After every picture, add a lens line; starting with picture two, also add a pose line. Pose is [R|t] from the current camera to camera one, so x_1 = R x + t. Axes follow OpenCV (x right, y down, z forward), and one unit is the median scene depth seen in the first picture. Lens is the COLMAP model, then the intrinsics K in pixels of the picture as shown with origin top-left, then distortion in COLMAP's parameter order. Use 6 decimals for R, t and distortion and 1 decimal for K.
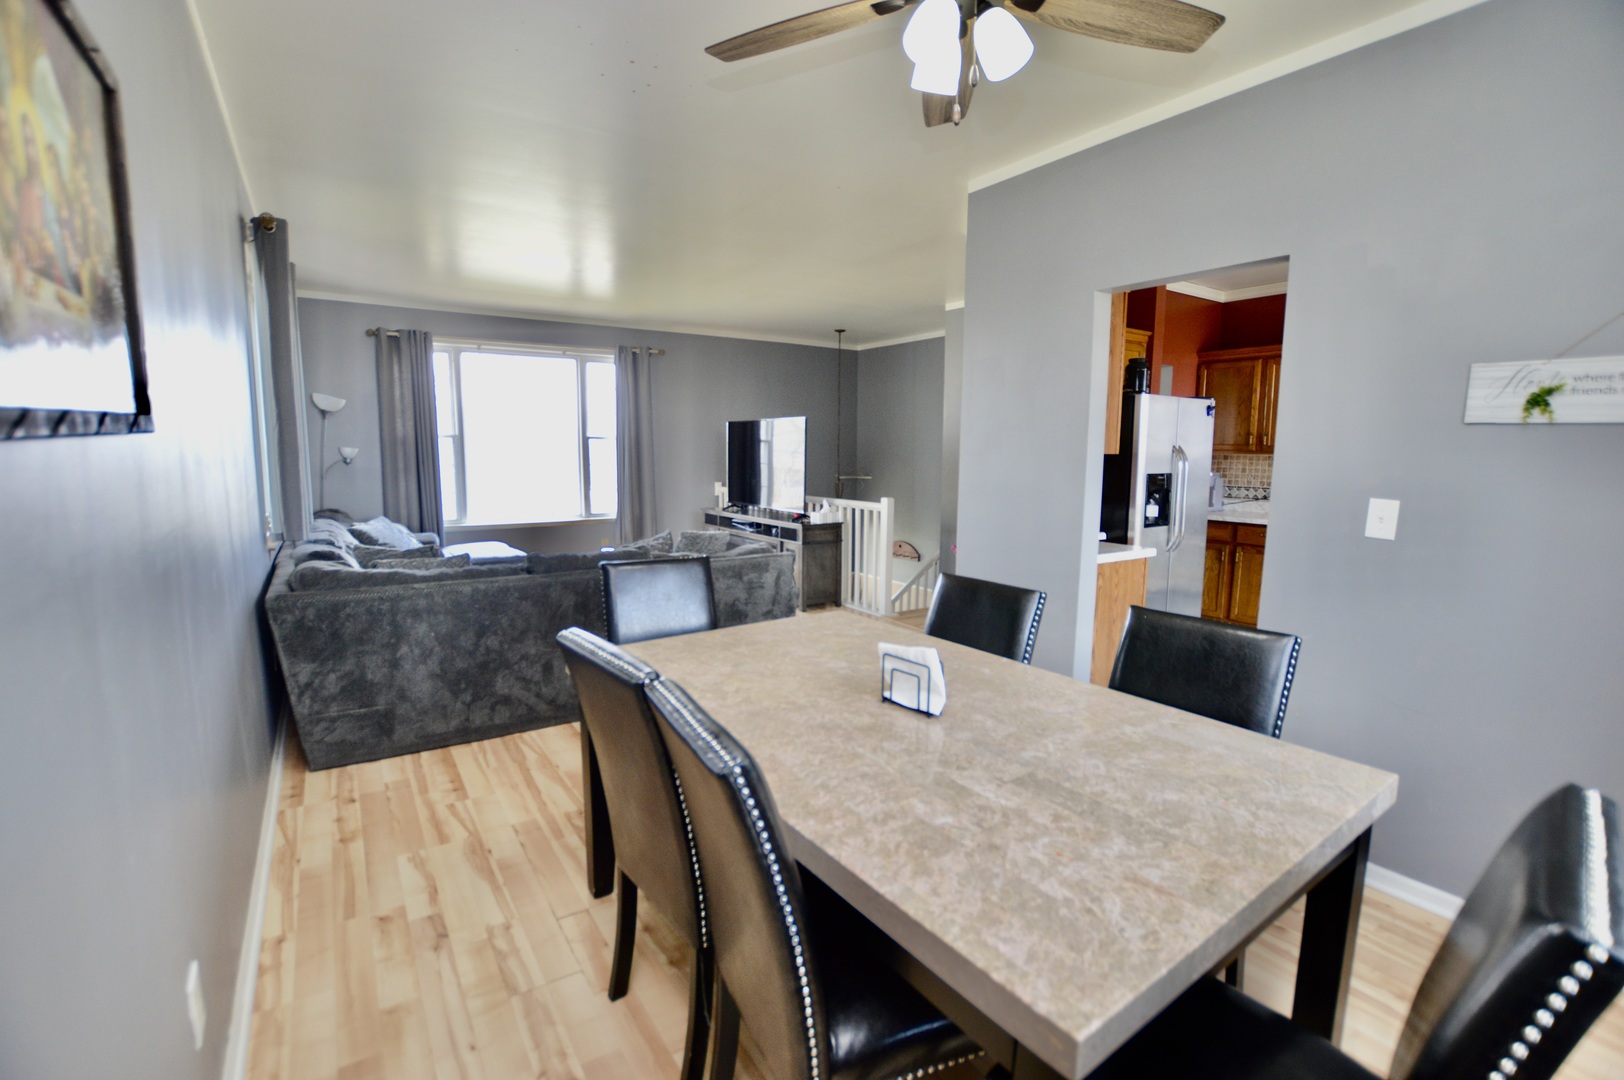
lens RADIAL K [[729.2, 0, 810.6], [0, 729.2, 536.6], [0, 0, 1]] dist [-0.003448, -0.000323]
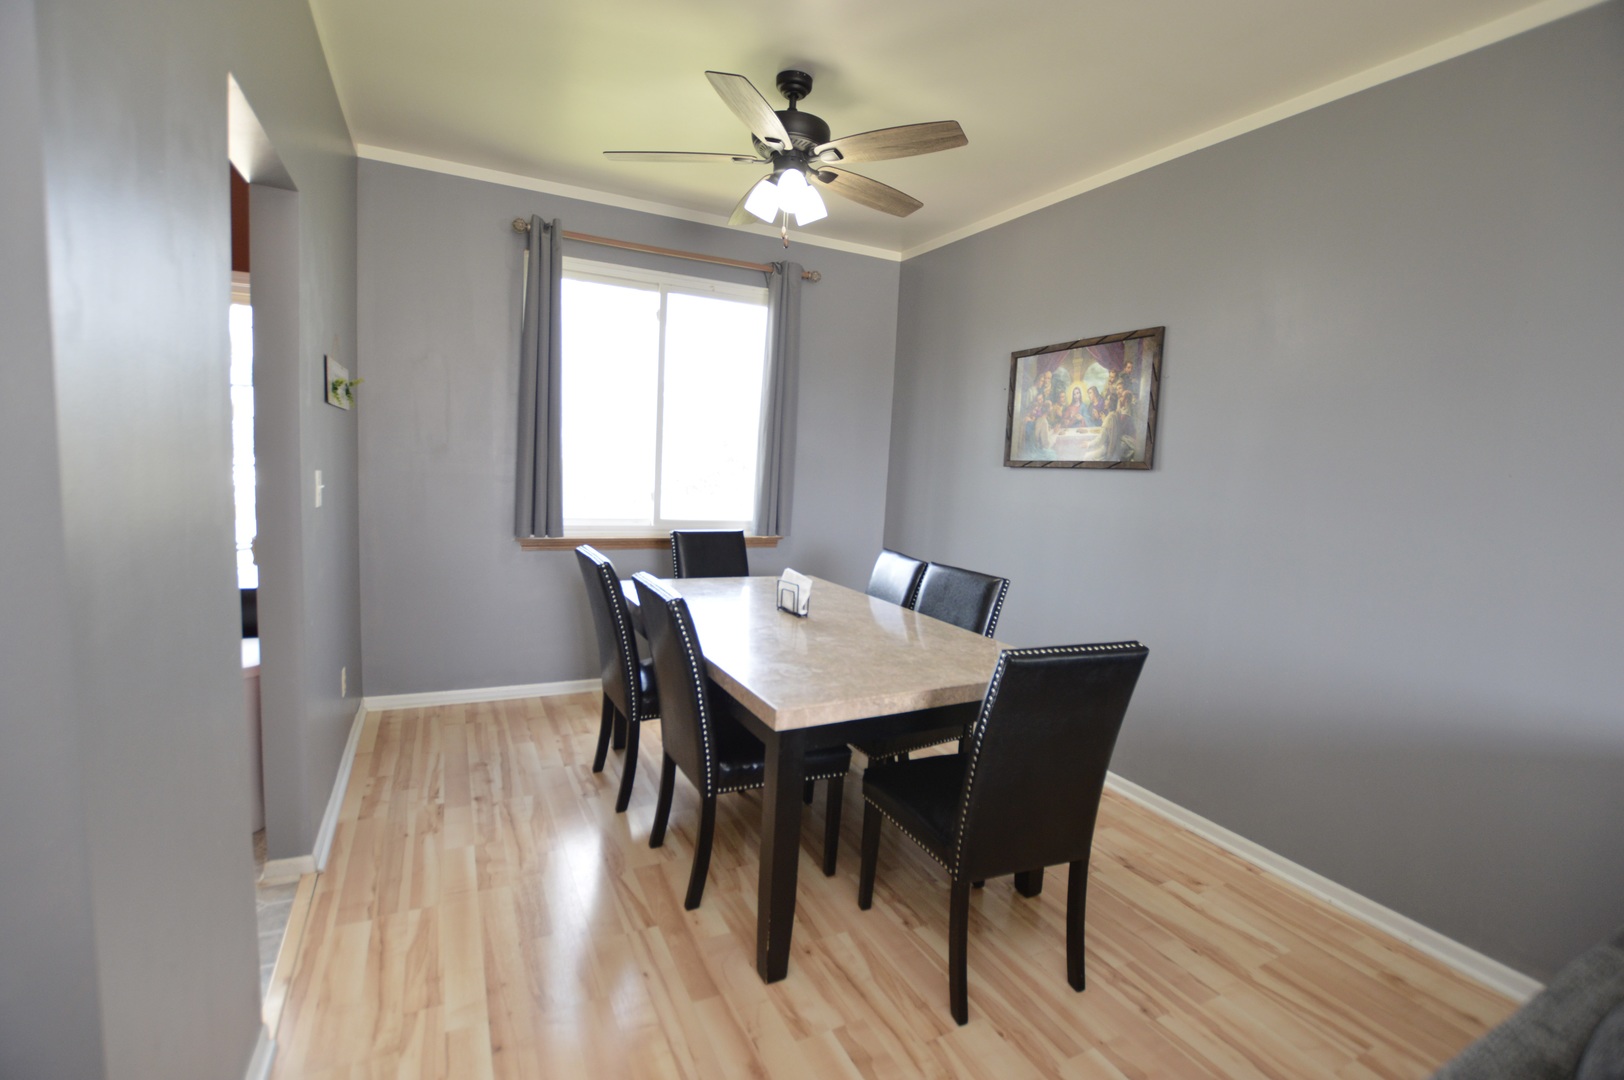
lens RADIAL K [[729.2, 0, 813.3], [0, 729.2, 534.7], [0, 0, 1]] dist [-0.003448, -0.000323]
pose [[-0.990616, -0.076485, 0.113272, -0.061441], [-0.049461, 0.973200, 0.224576, -0.240124], [-0.127413, 0.216866, -0.967851, 1.988636]]
